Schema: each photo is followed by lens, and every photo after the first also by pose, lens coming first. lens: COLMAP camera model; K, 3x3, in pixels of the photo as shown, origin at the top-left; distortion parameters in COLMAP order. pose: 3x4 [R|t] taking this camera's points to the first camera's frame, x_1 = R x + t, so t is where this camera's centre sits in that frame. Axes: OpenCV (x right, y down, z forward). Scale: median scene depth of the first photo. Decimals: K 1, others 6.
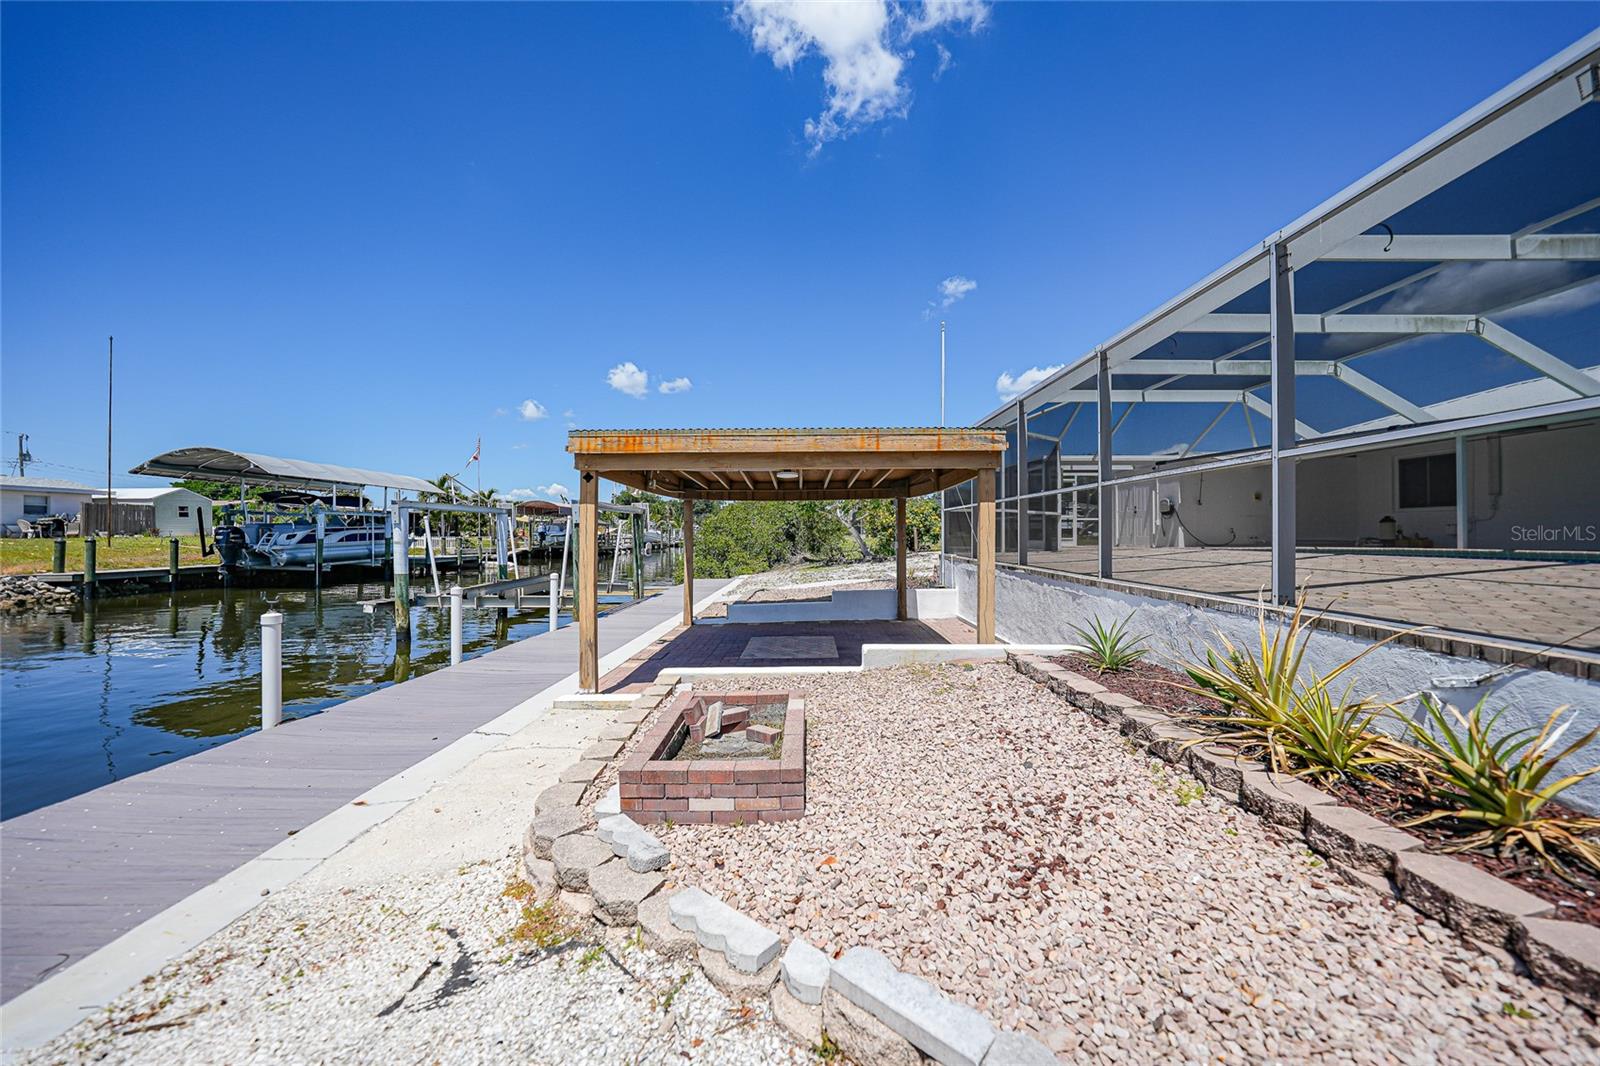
lens RADIAL K [[563.4, 0, 801.7], [0, 563.4, 528.9], [0, 0, 1]] dist [-0.017987, 0.003054]
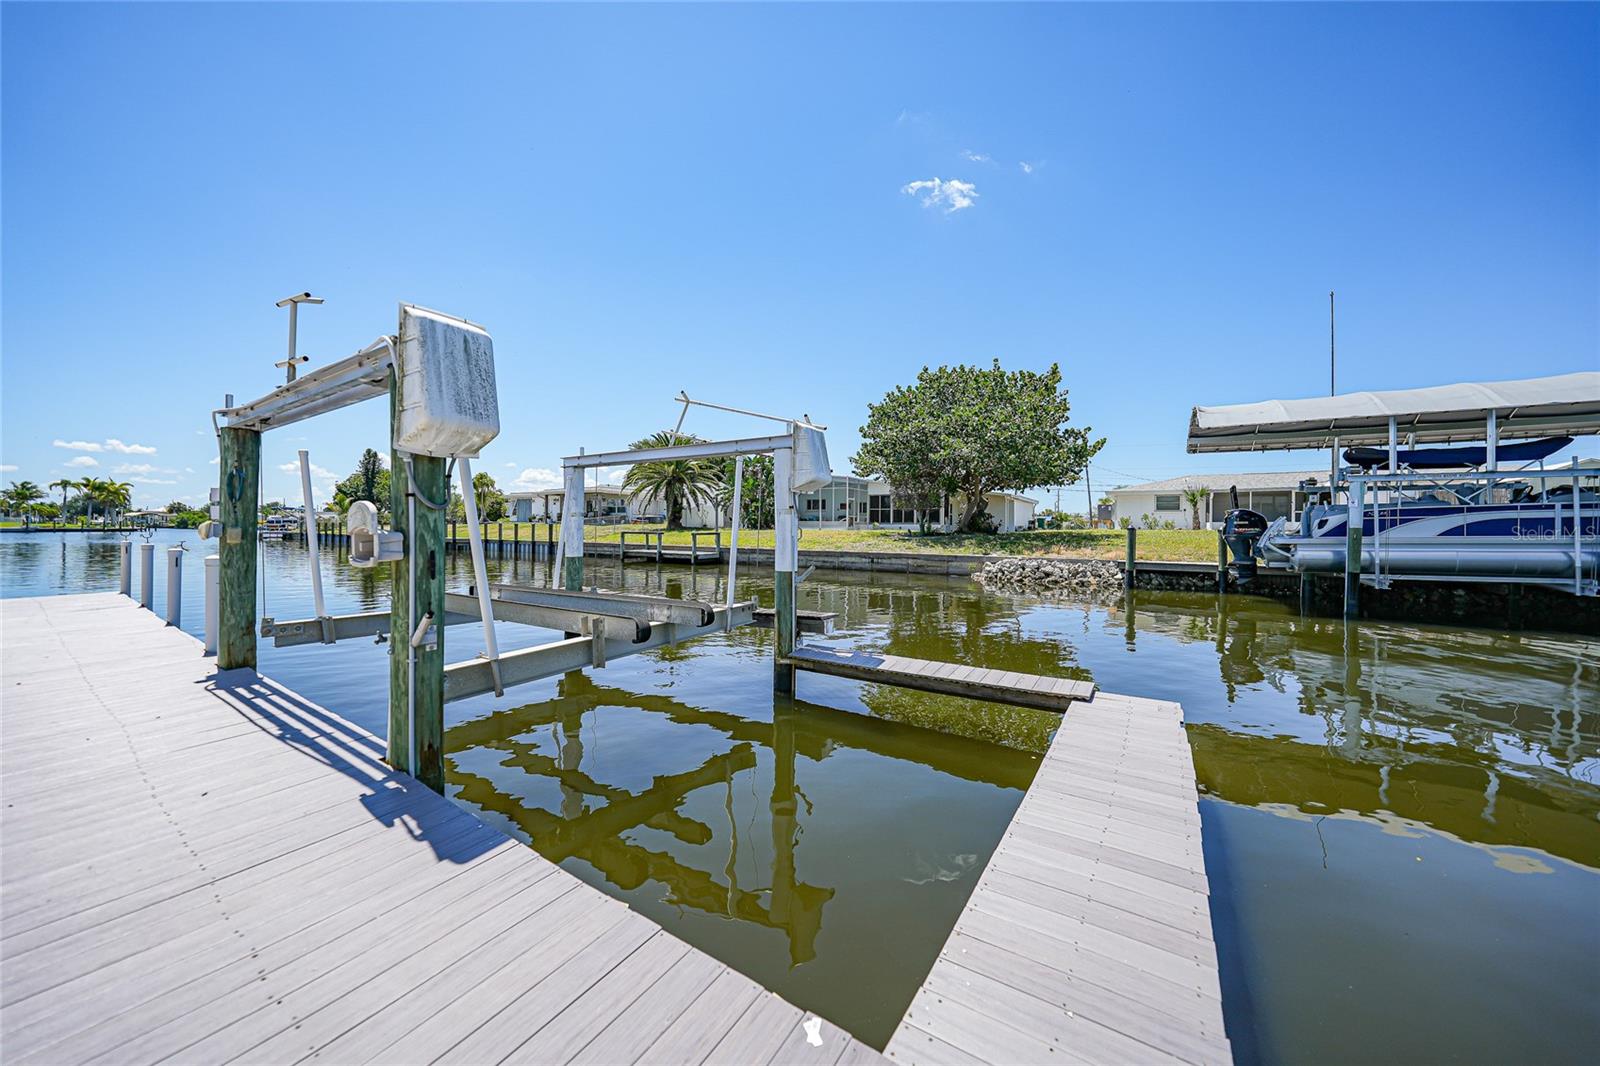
lens RADIAL K [[563.4, 0, 807.6], [0, 563.4, 527.1], [0, 0, 1]] dist [-0.017987, 0.003054]
pose [[-0.548292, -0.006426, -0.836262, -0.136359], [-0.005008, 0.999978, -0.004400, 0.023108], [0.836272, 0.001776, -0.548312, 0.879475]]
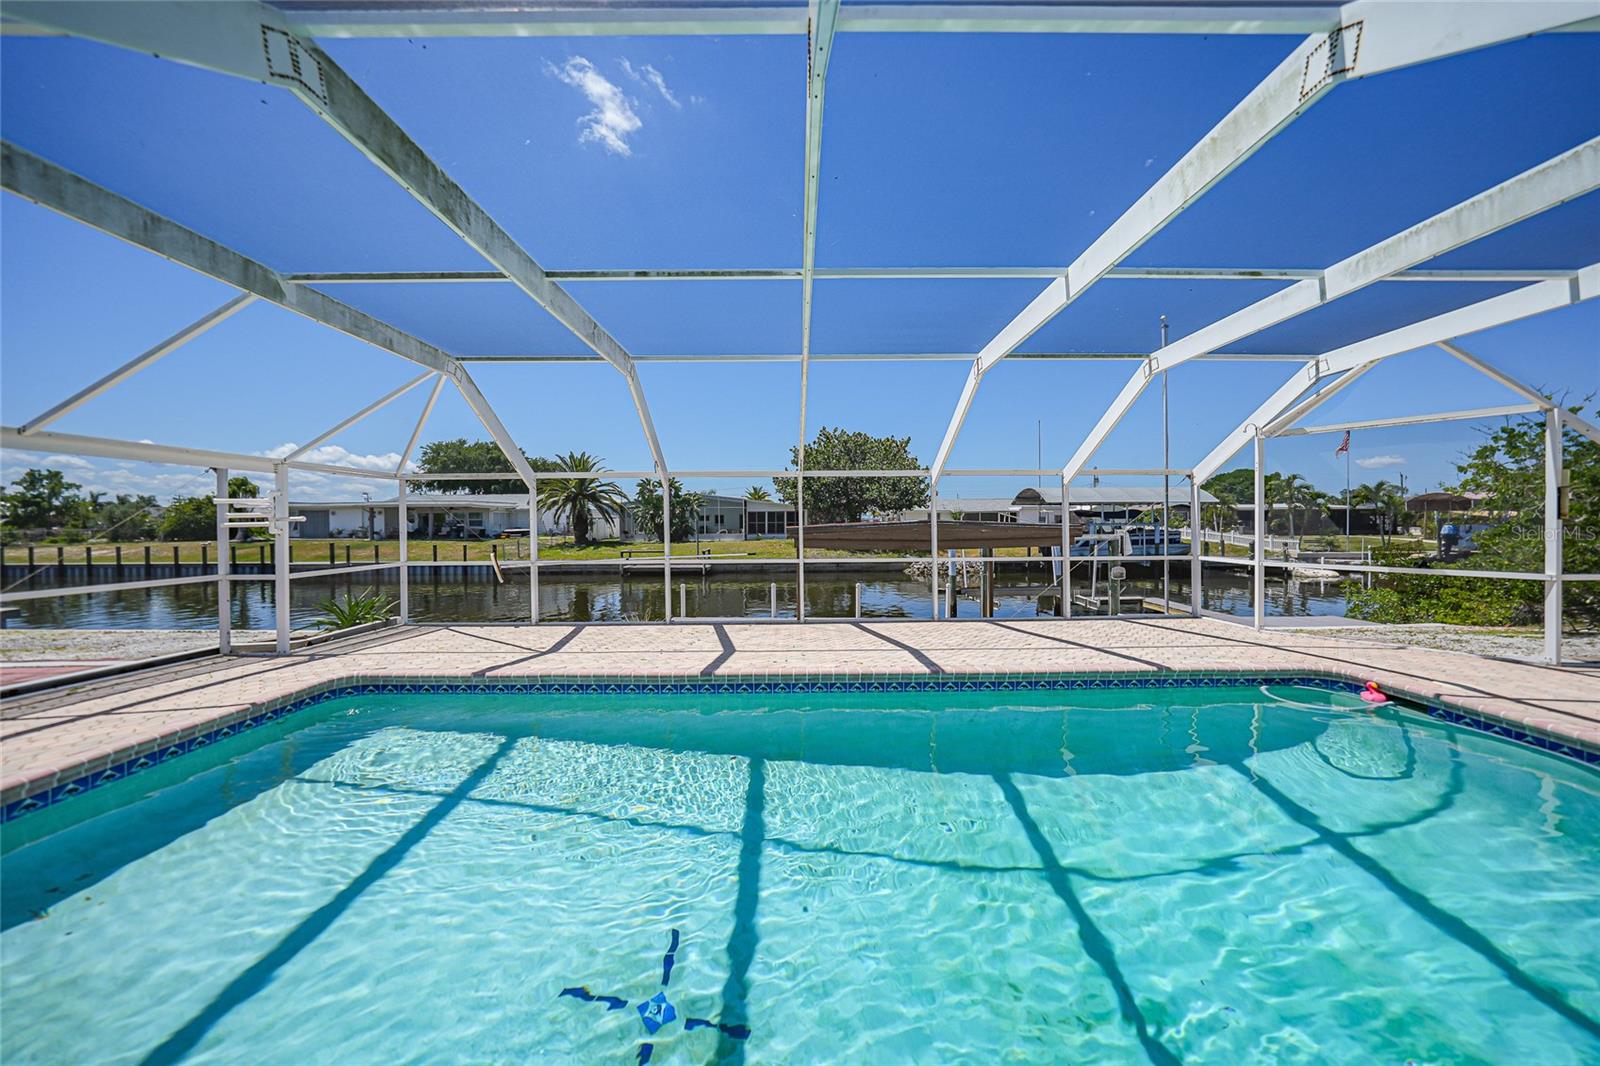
lens RADIAL K [[563.4, 0, 799.3], [0, 563.4, 534.9], [0, 0, 1]] dist [-0.017987, 0.003054]
pose [[-0.014148, 0.021310, -0.999673, 0.542803], [0.010163, 0.999724, 0.021167, -0.044231], [0.999848, -0.009860, -0.014361, 0.282795]]
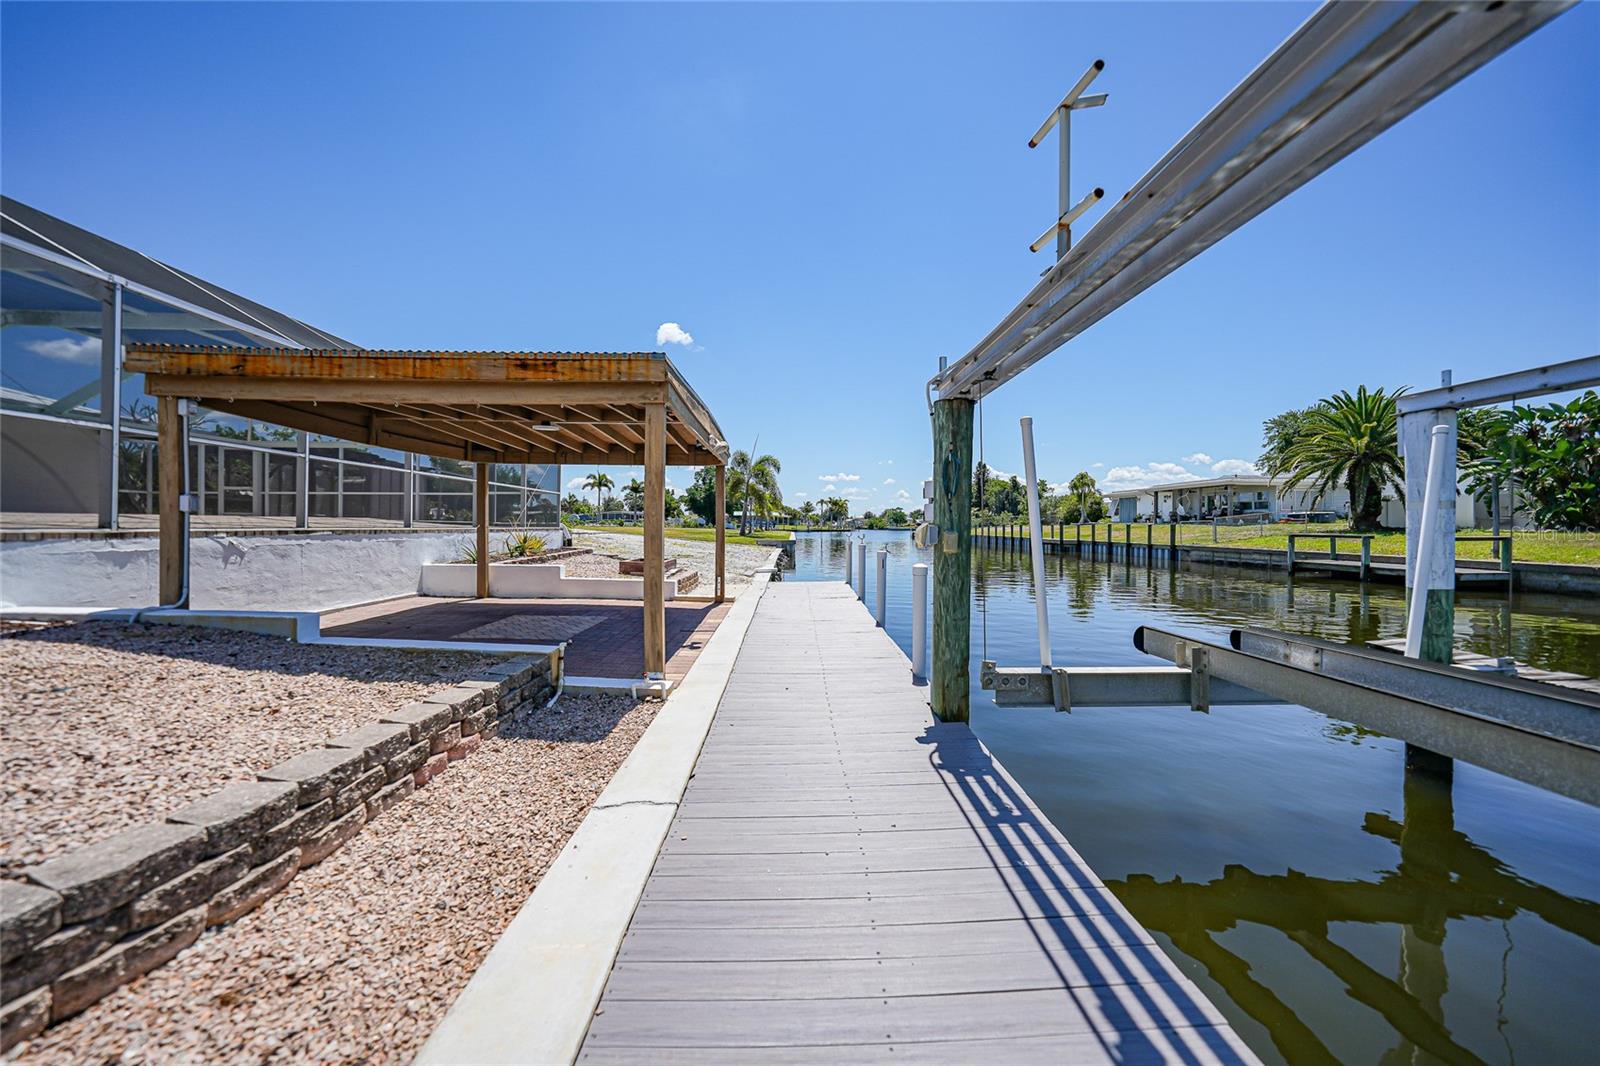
lens RADIAL K [[563.4, 0, 801.1], [0, 563.4, 529.5], [0, 0, 1]] dist [-0.017987, 0.003054]
pose [[-0.999788, -0.004096, -0.020201, -0.149585], [-0.004160, 0.999987, 0.003108, 0.022339], [0.020188, 0.003192, -0.999791, 0.717270]]
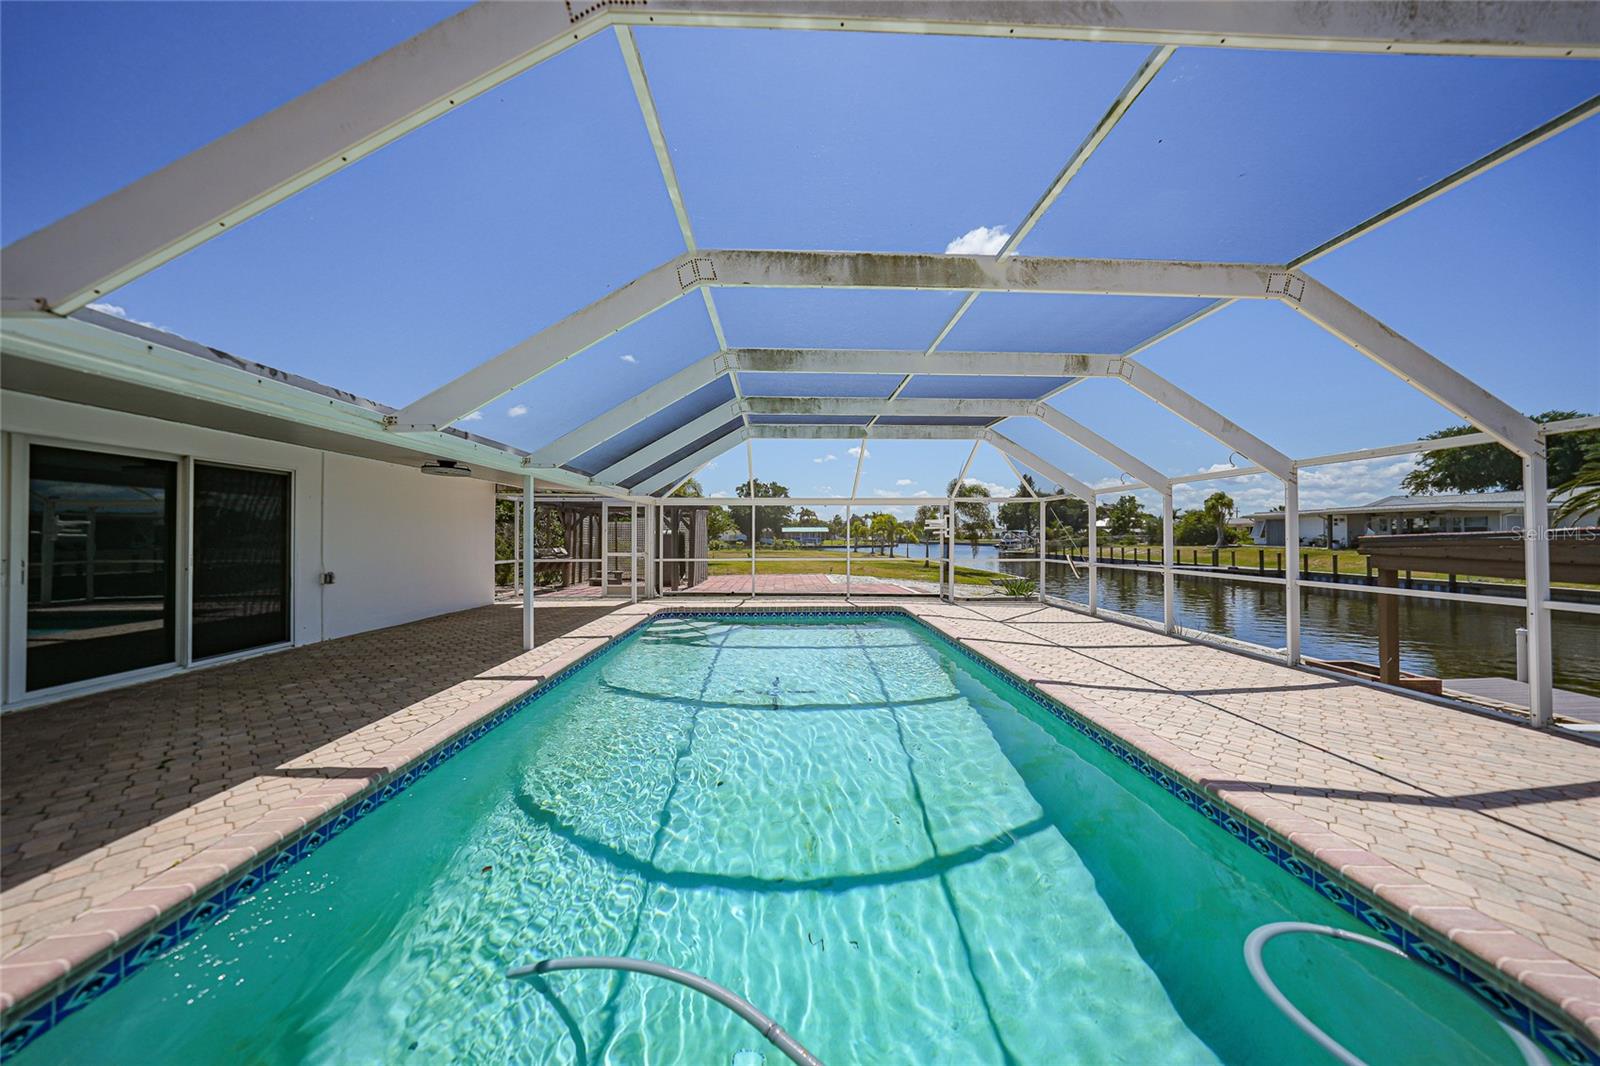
lens RADIAL K [[563.4, 0, 797.5], [0, 563.4, 546.3], [0, 0, 1]] dist [-0.017987, 0.003054]
pose [[-0.999821, 0.003431, -0.018613, 0.398694], [0.003173, 0.999899, 0.013888, -0.040272], [0.018659, 0.013826, -0.999730, 0.582706]]
